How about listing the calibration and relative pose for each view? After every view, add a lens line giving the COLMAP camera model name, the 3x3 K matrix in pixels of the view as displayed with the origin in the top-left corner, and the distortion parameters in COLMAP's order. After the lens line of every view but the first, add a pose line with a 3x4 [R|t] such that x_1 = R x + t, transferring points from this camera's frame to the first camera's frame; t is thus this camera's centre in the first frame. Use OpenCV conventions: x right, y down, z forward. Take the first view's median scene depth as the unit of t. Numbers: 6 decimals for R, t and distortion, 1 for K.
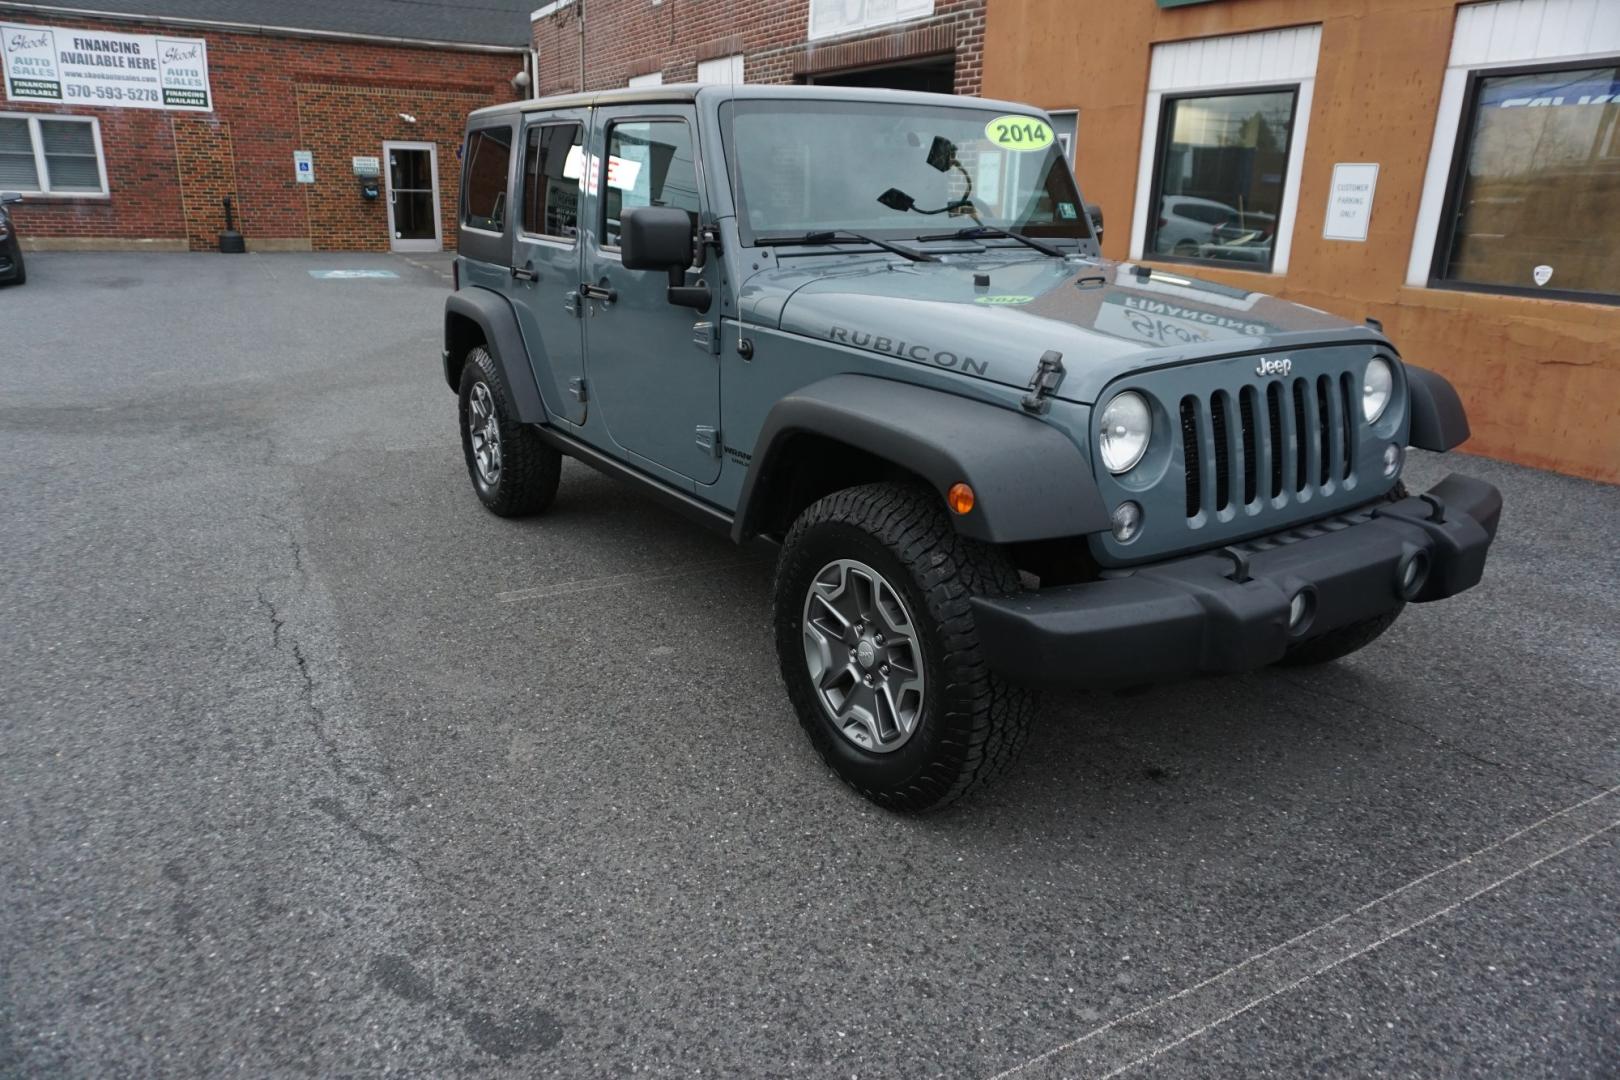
lens RADIAL K [[1081.5, 0, 806.3], [0, 1081.5, 541.1], [0, 0, 1]] dist [-0.037365, 0.023960]
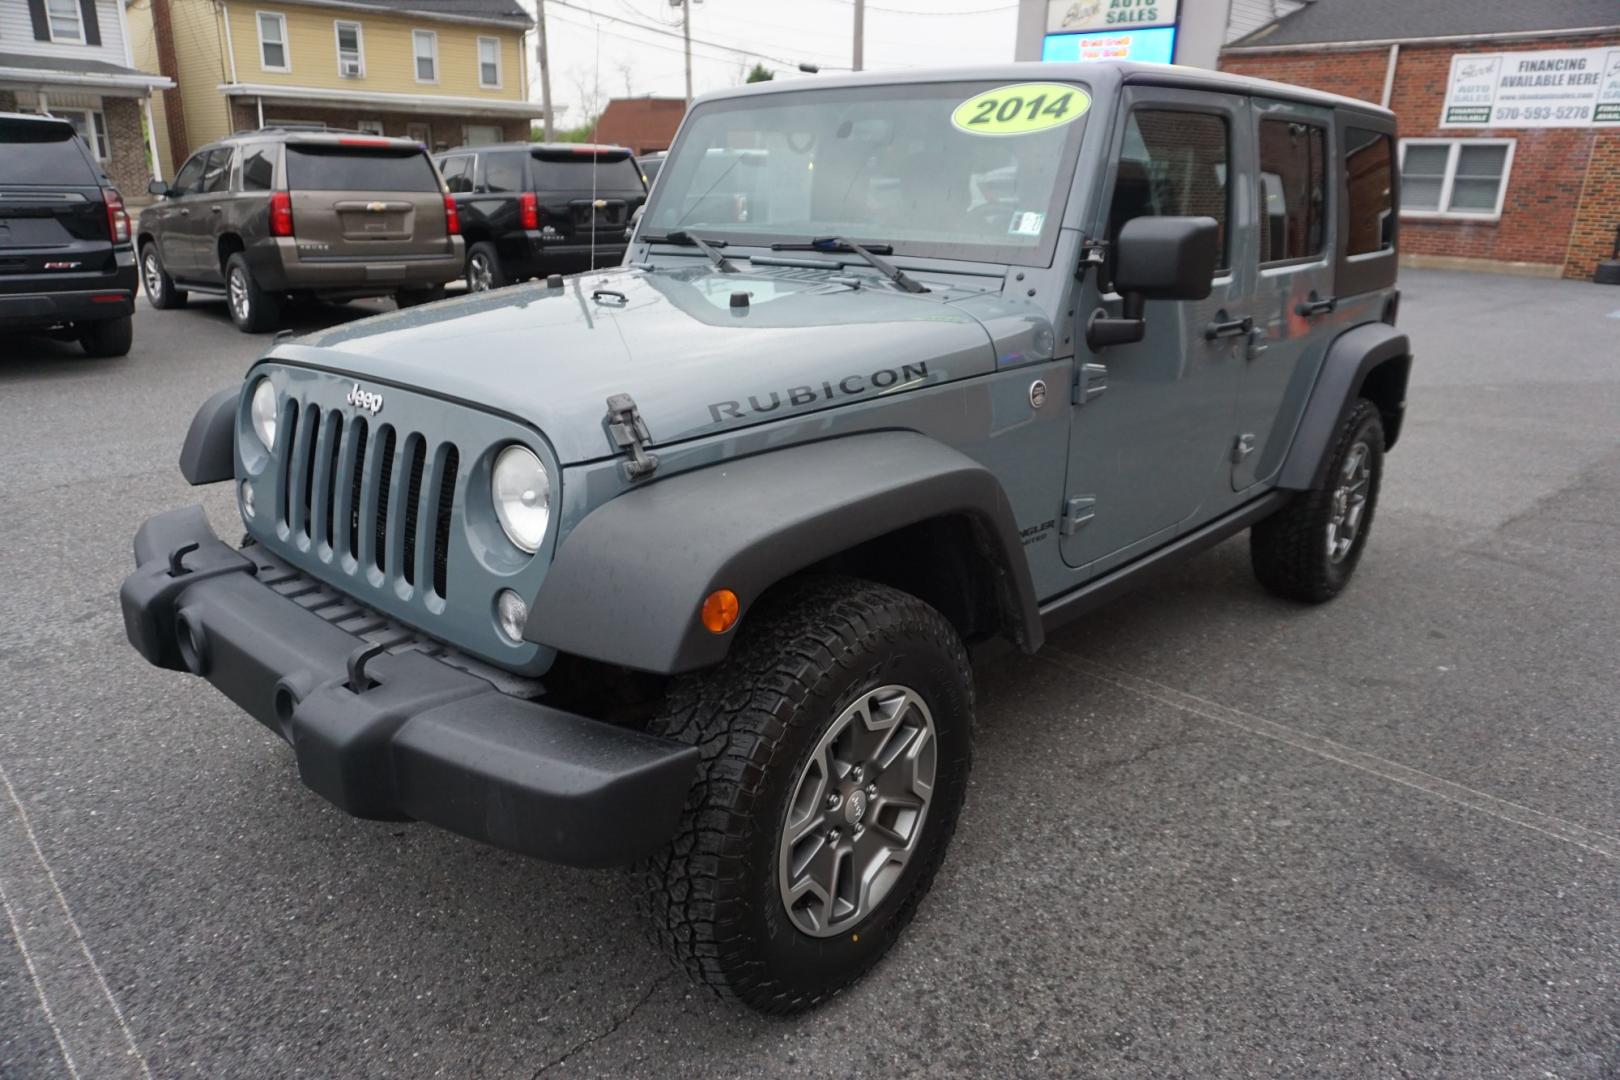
lens RADIAL K [[1081.5, 0, 807.4], [0, 1081.5, 543.0], [0, 0, 1]] dist [-0.037365, 0.023960]
pose [[0.269129, 0.293968, -0.917144, 0.337777], [-0.313012, 0.927280, 0.205365, -0.086838], [0.910820, 0.231808, 0.341573, 0.276627]]
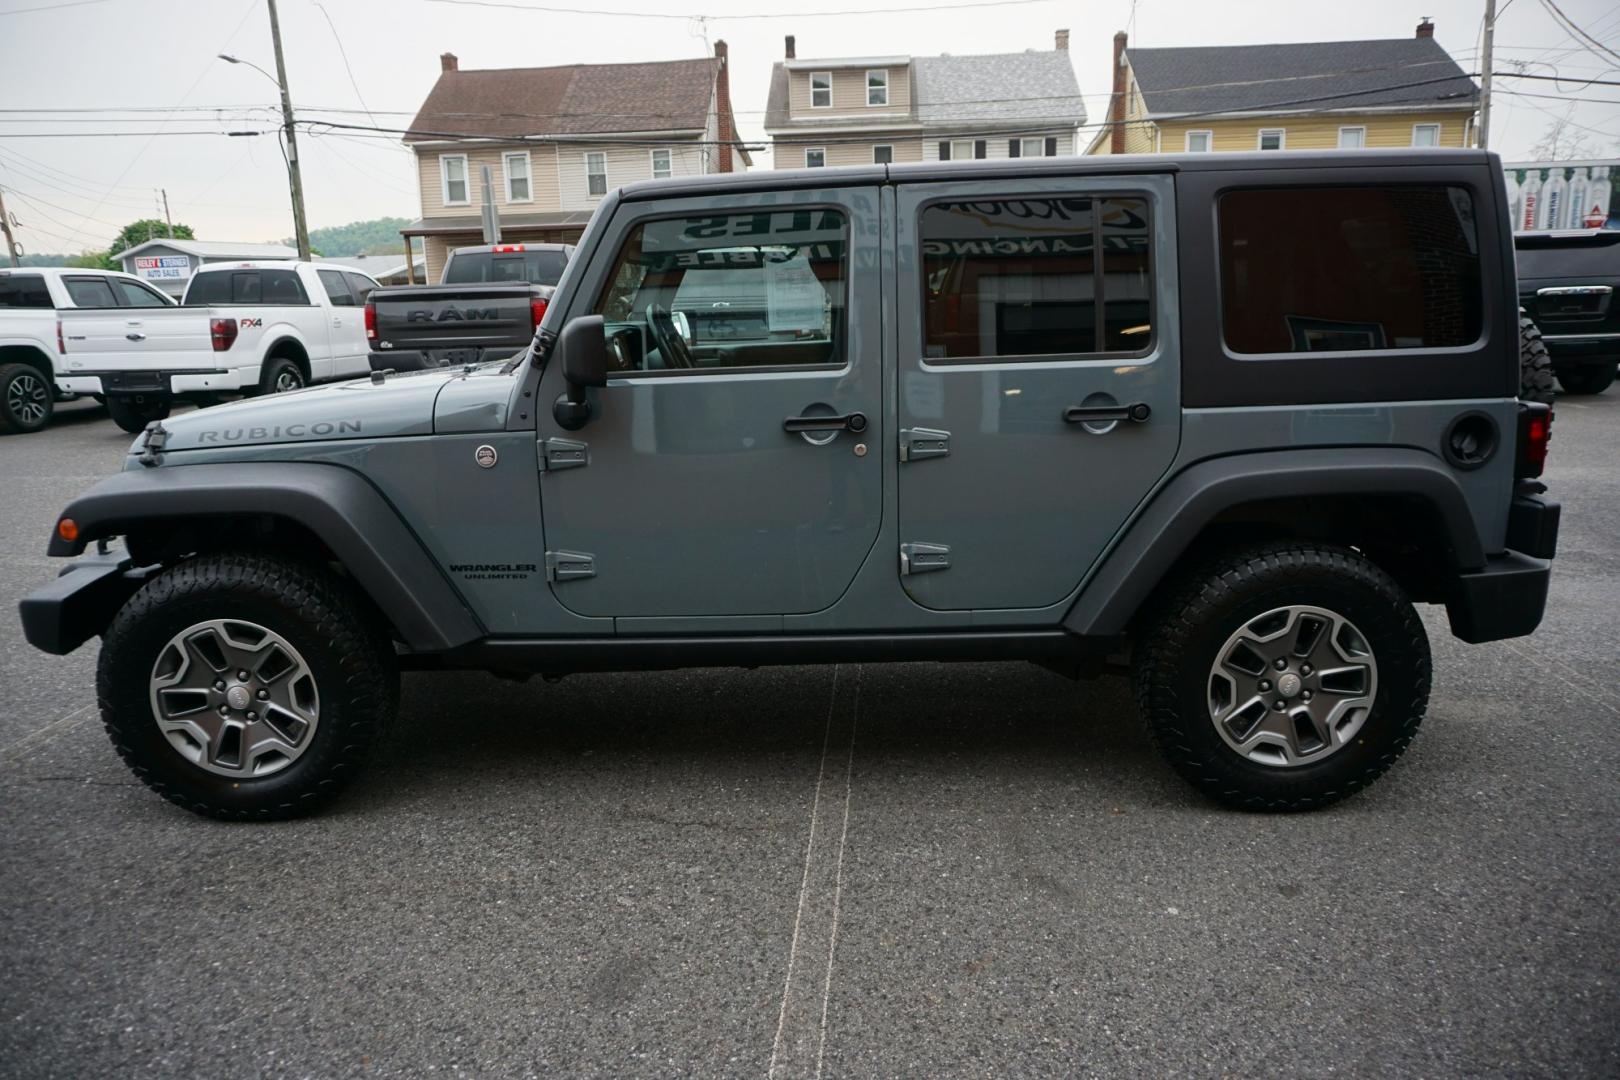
lens RADIAL K [[1081.5, 0, 810.6], [0, 1081.5, 547.5], [0, 0, 1]] dist [-0.037365, 0.023960]
pose [[-0.548946, 0.195438, -0.812688, 0.321322], [-0.244446, 0.892237, 0.379684, -0.204692], [0.799315, 0.407084, -0.442016, 0.633112]]
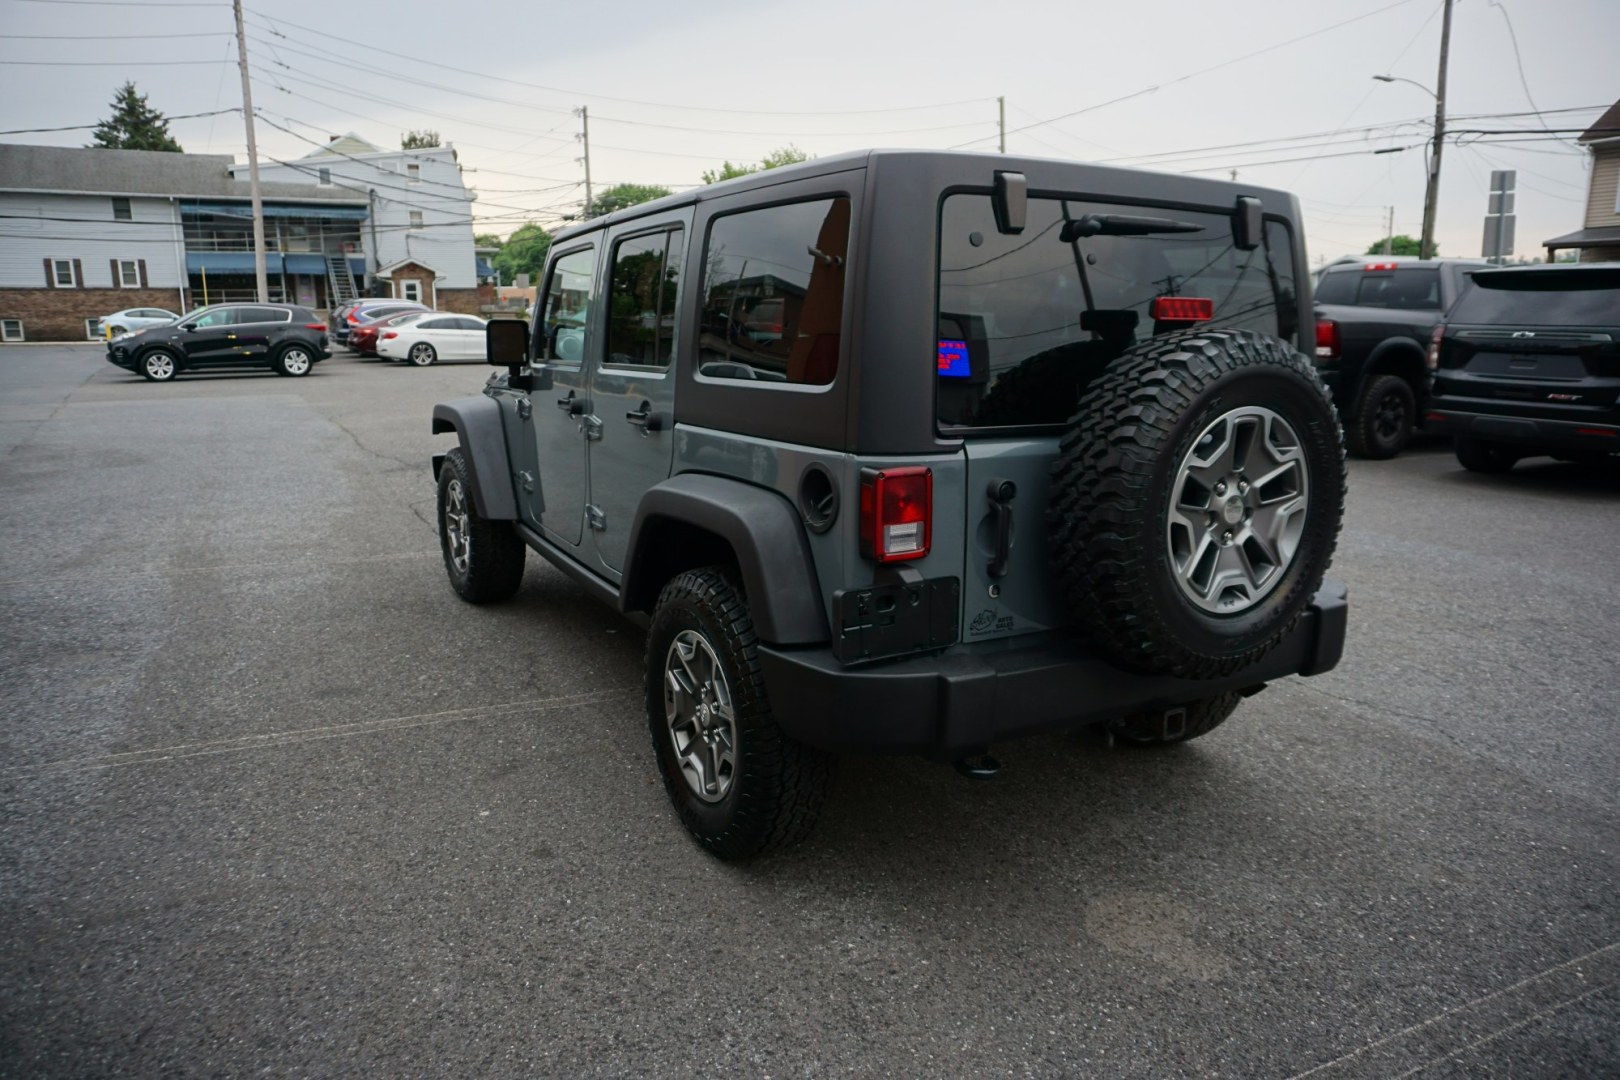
lens RADIAL K [[1081.5, 0, 814.6], [0, 1081.5, 561.7], [0, 0, 1]] dist [-0.037365, 0.023960]
pose [[-0.998483, -0.028599, 0.047043, -0.058474], [-0.000236, 0.856703, 0.515811, -0.285576], [-0.055053, 0.515017, -0.855410, 0.872087]]
